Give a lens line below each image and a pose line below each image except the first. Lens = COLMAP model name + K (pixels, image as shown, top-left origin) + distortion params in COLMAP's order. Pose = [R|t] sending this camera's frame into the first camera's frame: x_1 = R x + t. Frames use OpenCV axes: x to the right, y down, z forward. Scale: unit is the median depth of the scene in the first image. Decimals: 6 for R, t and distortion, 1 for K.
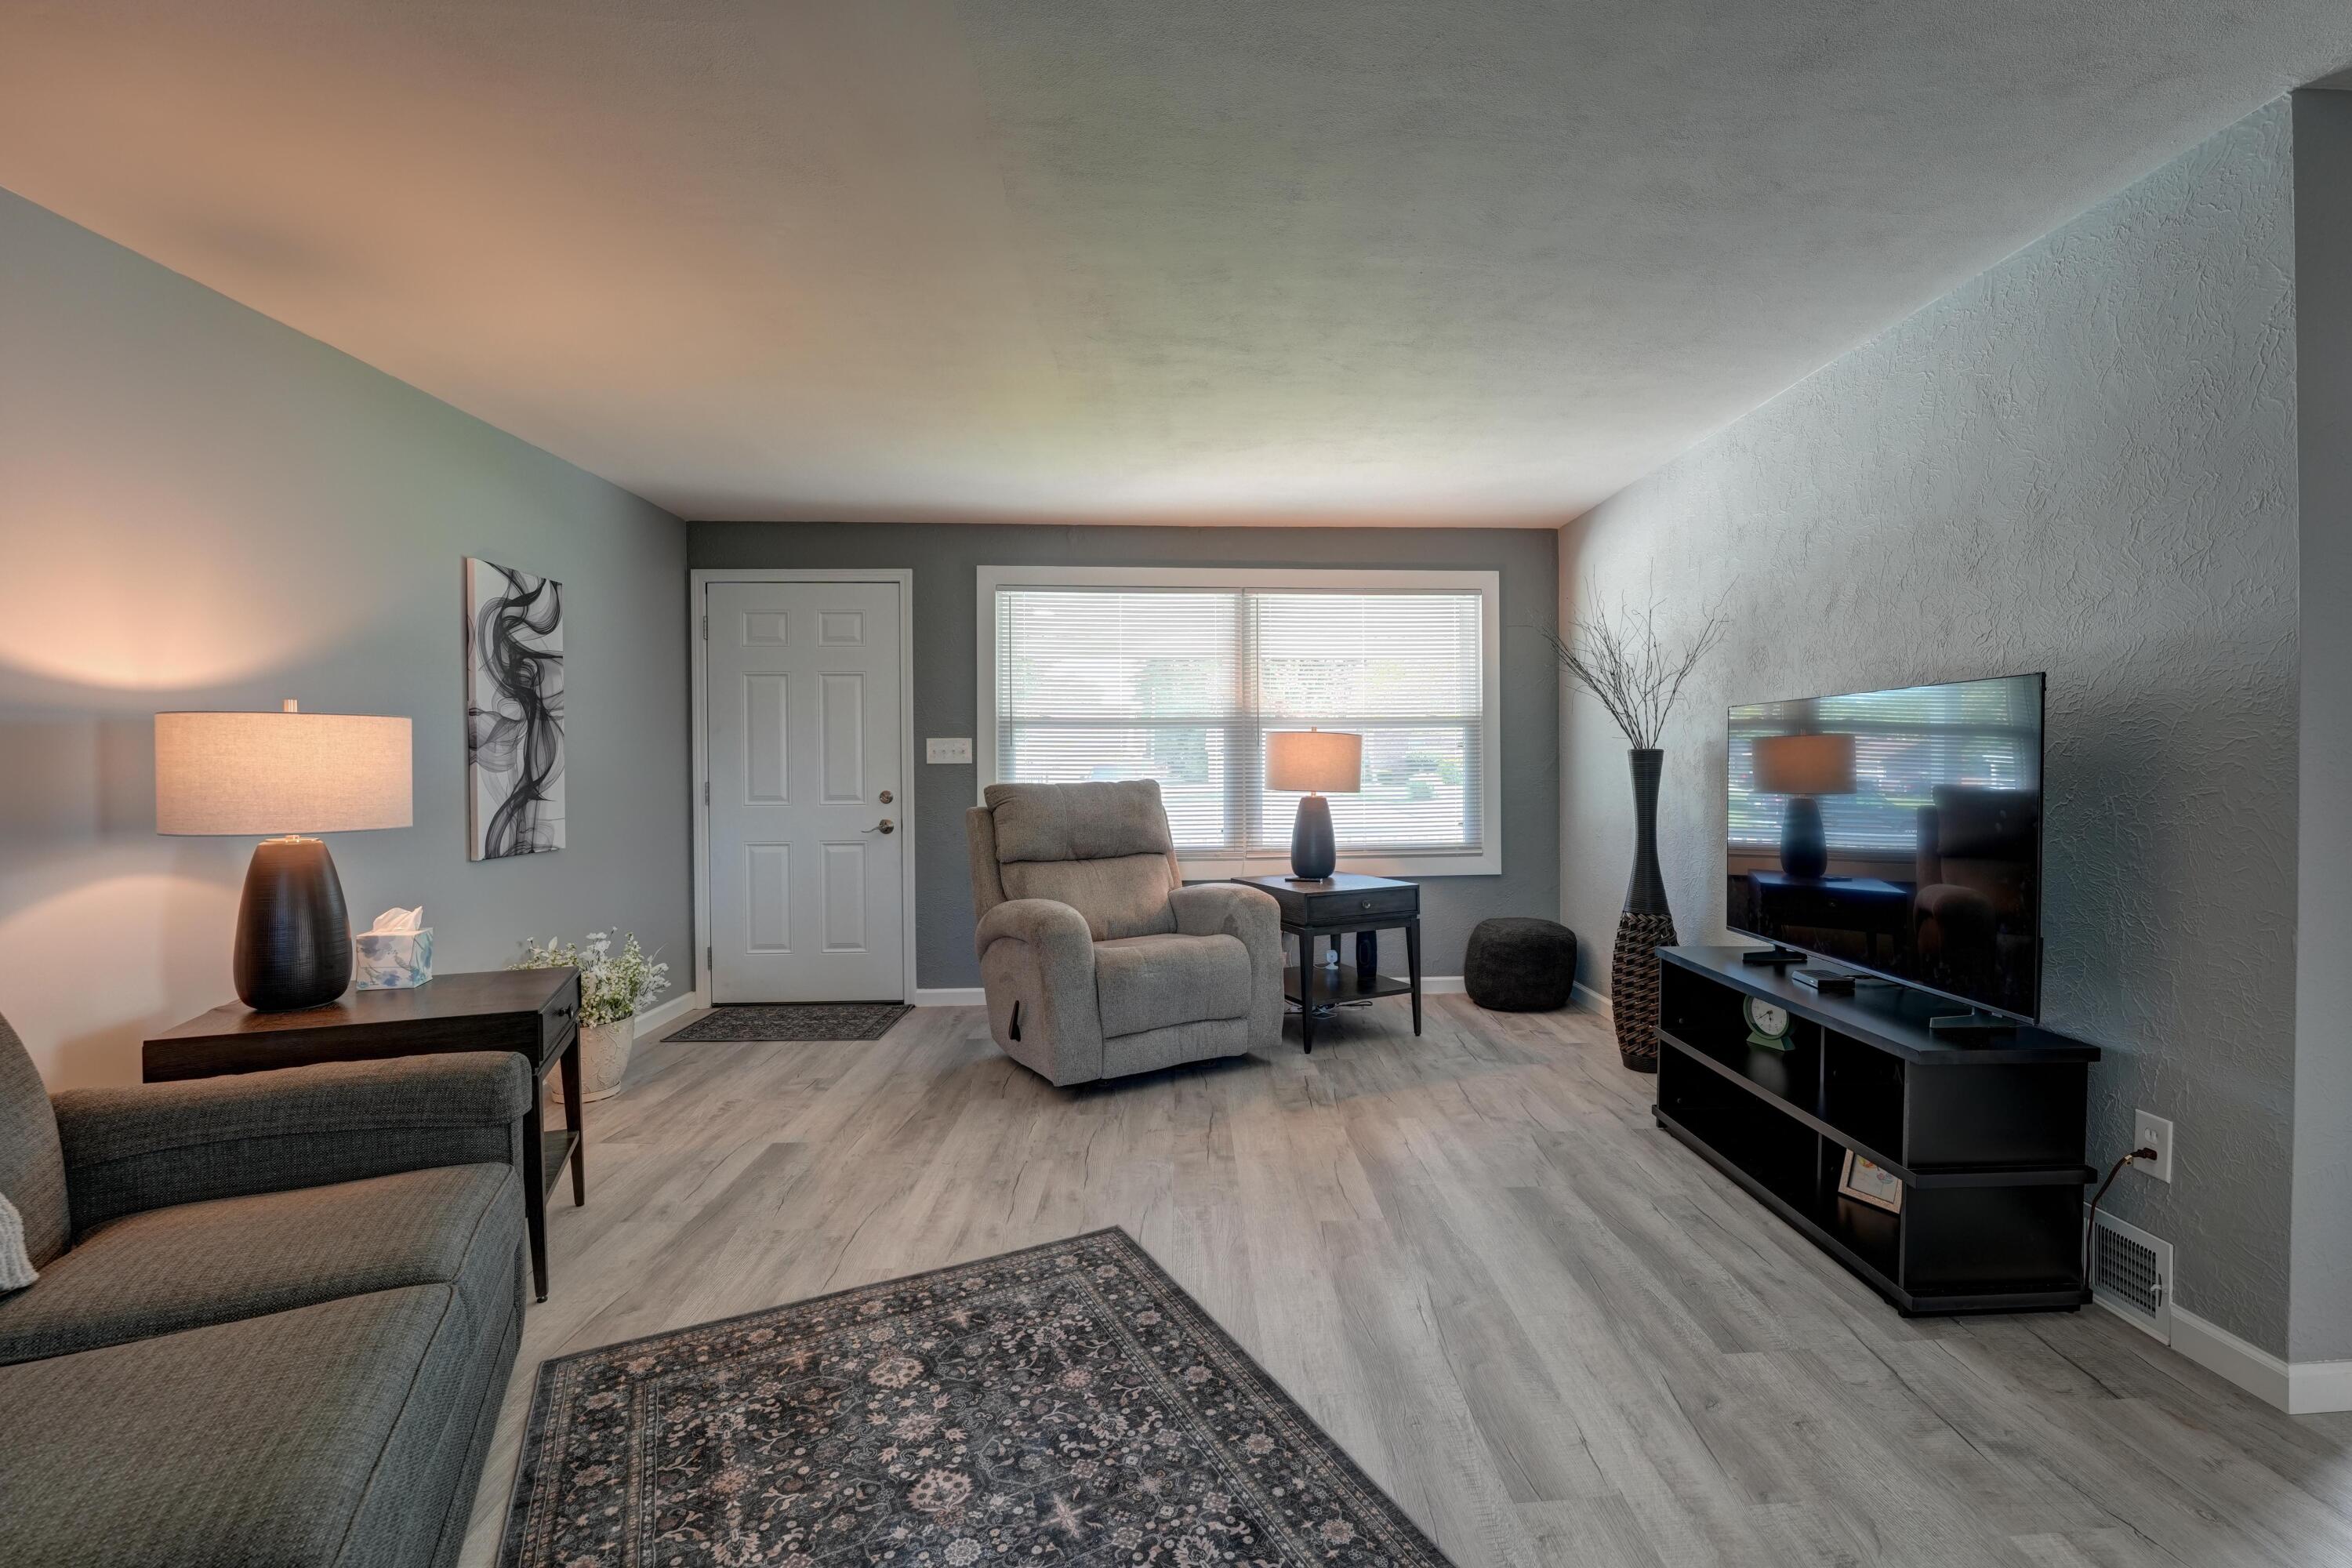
lens RADIAL K [[1040.7, 0, 1226.5], [0, 1040.7, 770.6], [0, 0, 1]] dist [-0.024312, -0.000110]
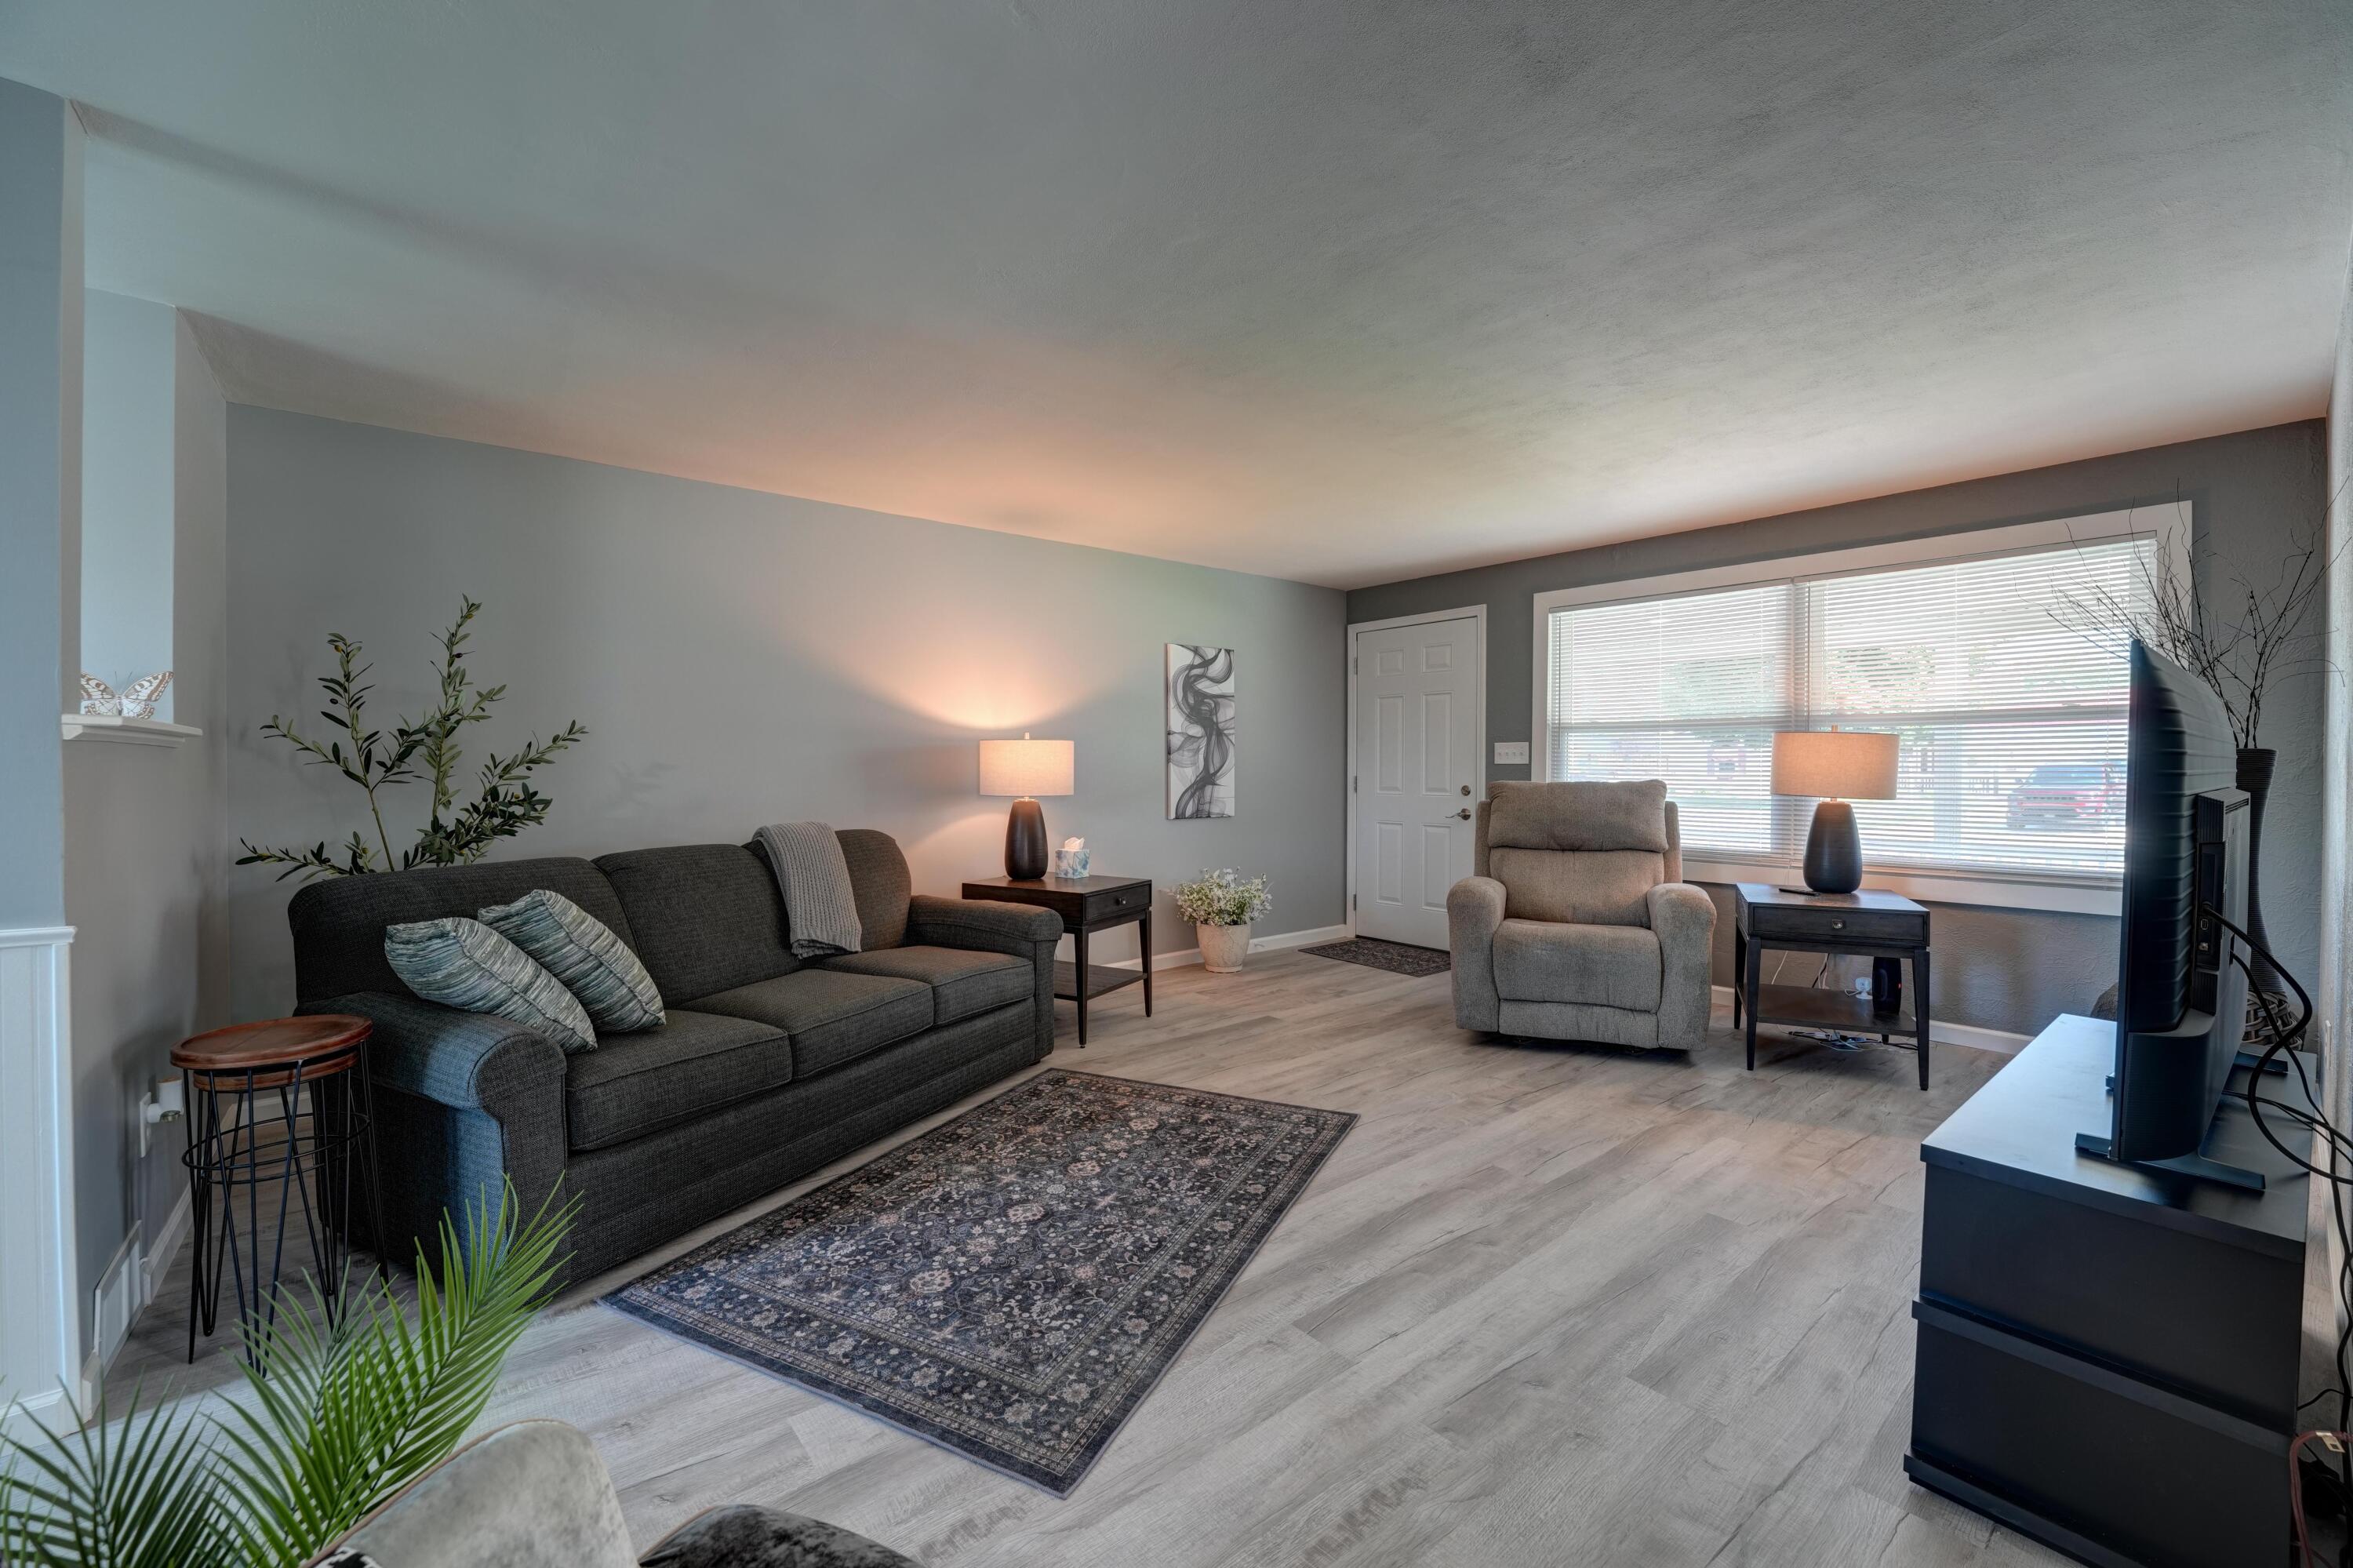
lens RADIAL K [[932.6, 0, 1152.8], [0, 932.6, 773.0], [0, 0, 1]] dist [-0.023400, -0.000504]
pose [[0.575244, 0.013373, -0.817873, 0.675556], [-0.007294, 0.999910, 0.011219, -0.009096], [0.817949, -0.000488, 0.575290, 0.094227]]
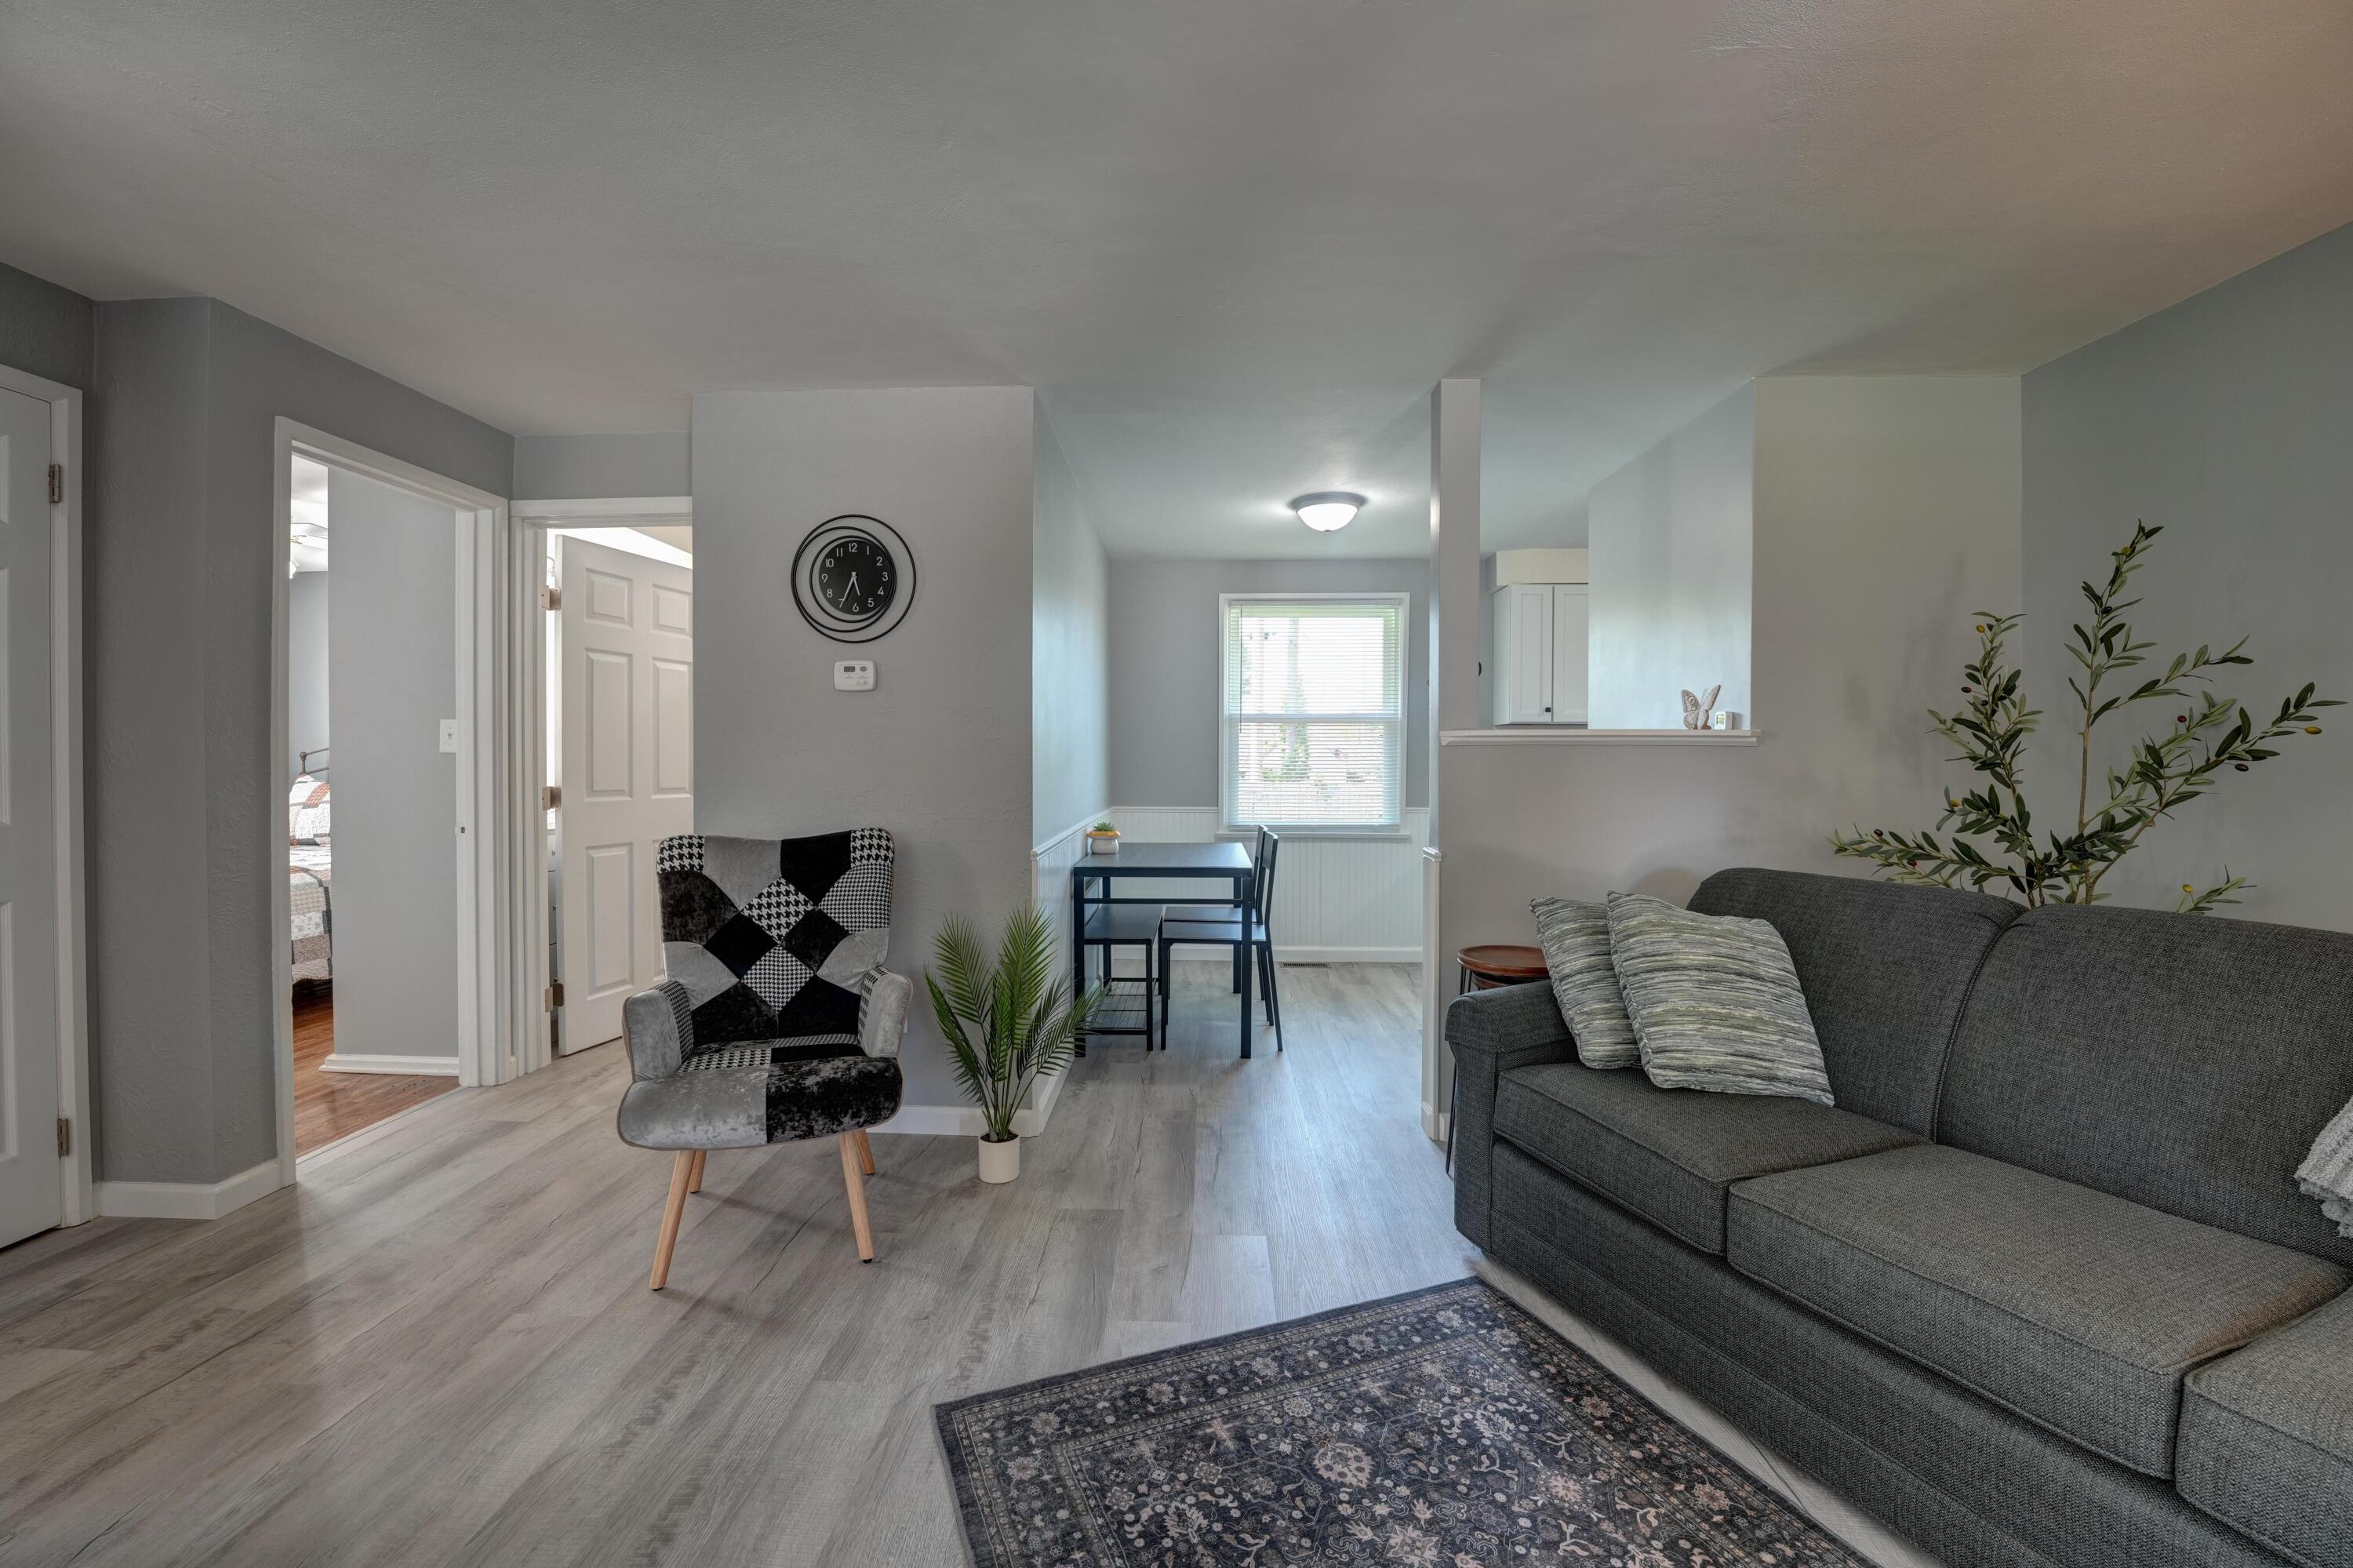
lens RADIAL K [[949.5, 0, 1162.6], [0, 949.5, 772.5], [0, 0, 1]] dist [-0.022516, -0.000302]
pose [[-0.995868, 0.004094, 0.090720, 0.003936], [0.005669, 0.999838, 0.017108, -0.008037], [-0.090635, 0.017551, -0.995730, 0.955918]]
